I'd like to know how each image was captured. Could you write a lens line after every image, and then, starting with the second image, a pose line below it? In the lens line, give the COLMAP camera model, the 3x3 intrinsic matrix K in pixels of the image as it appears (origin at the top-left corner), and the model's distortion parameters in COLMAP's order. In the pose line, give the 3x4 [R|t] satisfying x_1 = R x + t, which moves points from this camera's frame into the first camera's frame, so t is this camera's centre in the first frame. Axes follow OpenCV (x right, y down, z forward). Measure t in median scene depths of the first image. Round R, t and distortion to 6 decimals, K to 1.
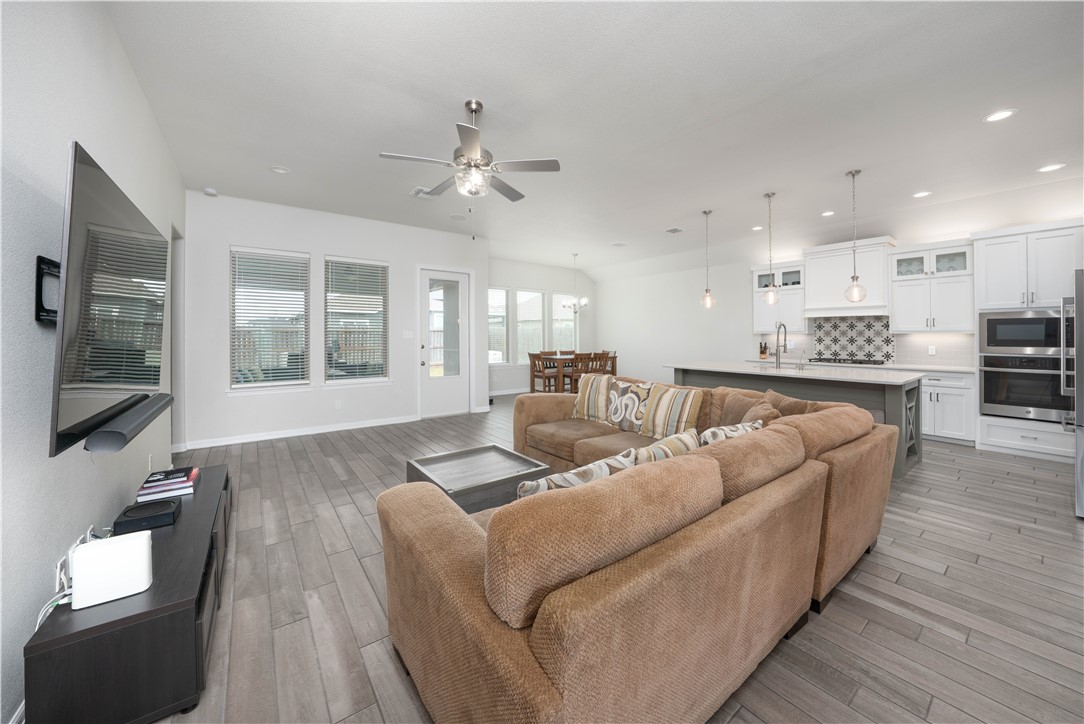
lens RADIAL K [[387.3, 0, 539.9], [0, 387.3, 330.4], [0, 0, 1]] dist [-0.009727, 0.000872]
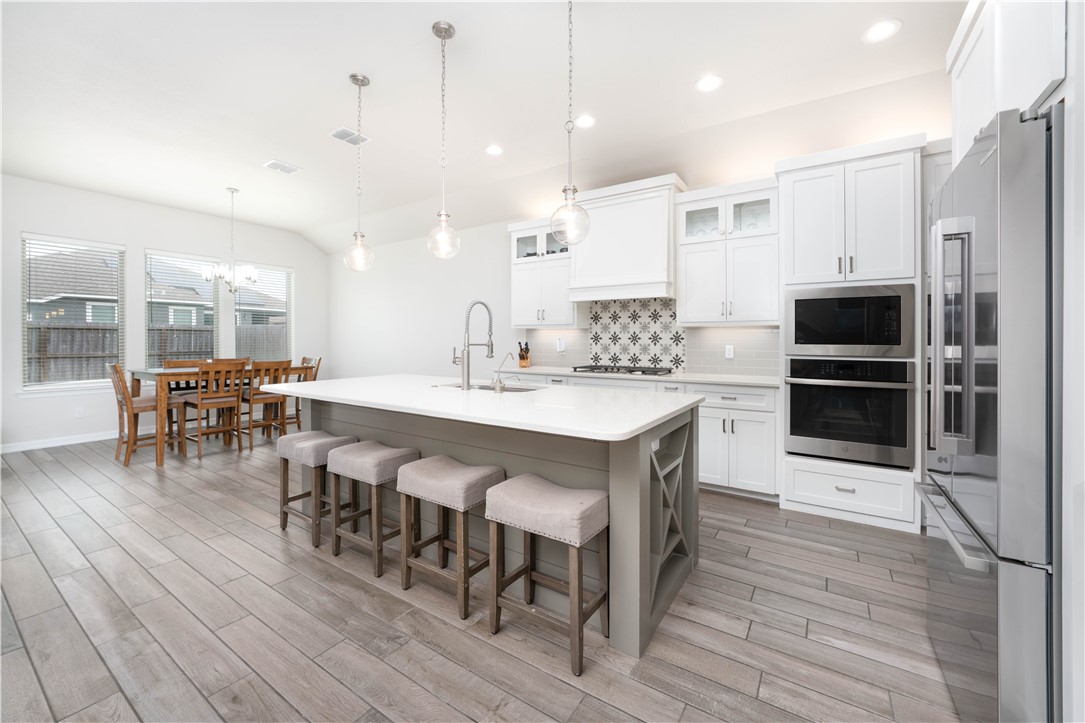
lens RADIAL K [[434.7, 0, 516.7], [0, 434.7, 332.9], [0, 0, 1]] dist [-0.013473, 0.000175]
pose [[0.954791, 0.007151, 0.297191, 0.422919], [-0.005102, 0.999958, -0.007668, 0.025656], [-0.297234, 0.005805, 0.954787, 0.371575]]
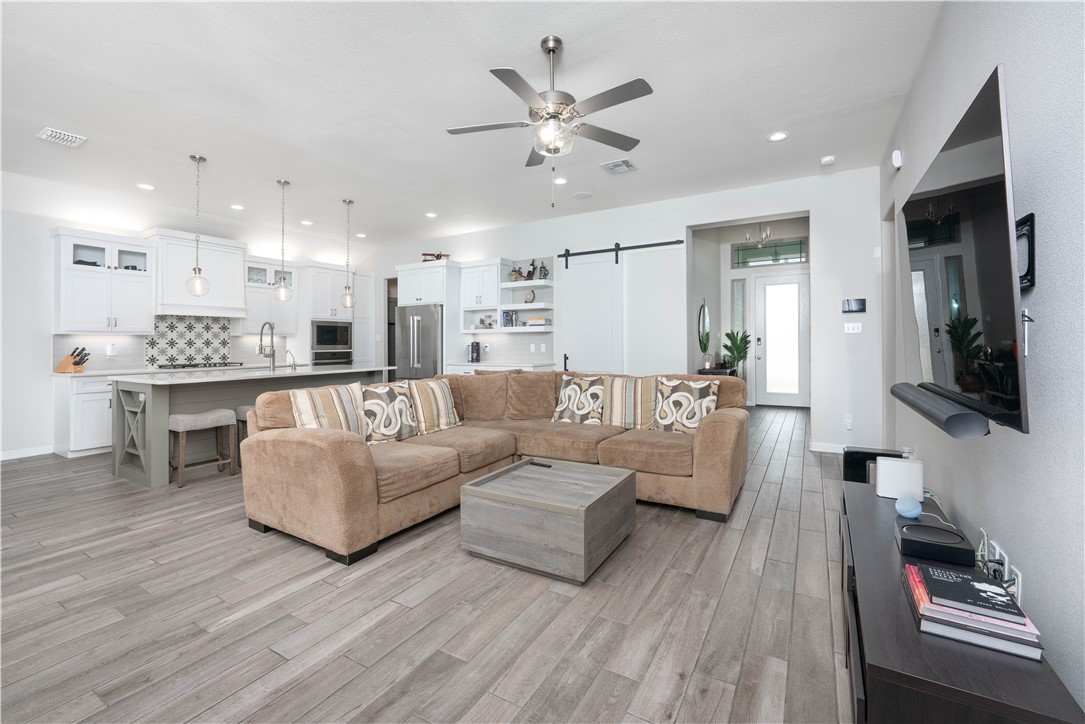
lens RADIAL K [[436.3, 0, 548.5], [0, 436.3, 331.6], [0, 0, 1]] dist [0.002333, -0.000465]
pose [[-0.372057, 0.024072, 0.927898, -0.489894], [-0.002679, 0.999632, -0.027007, 0.026693], [-0.928206, -0.012534, -0.371855, 0.644471]]
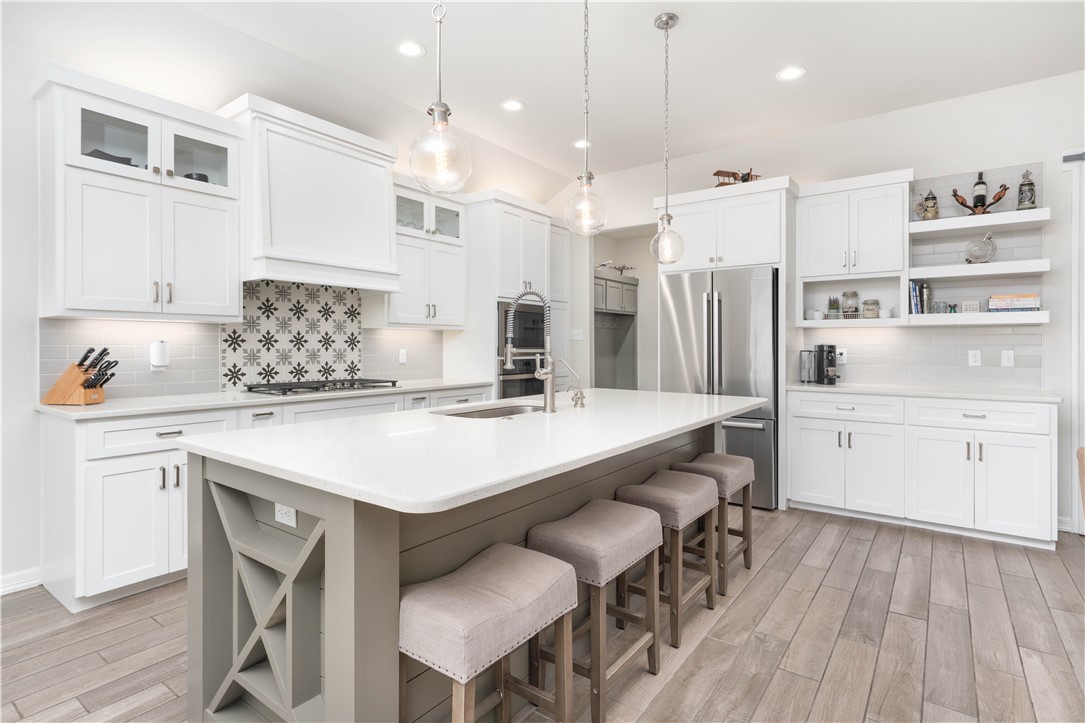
lens RADIAL K [[529.4, 0, 590.0], [0, 529.4, 339.3], [0, 0, 1]] dist [0.002468, -0.000161]
pose [[-0.304724, 0.007281, 0.952413, 0.106084], [-0.013175, 0.999843, -0.011859, 0.029276], [-0.952350, -0.016162, -0.304580, 0.923600]]
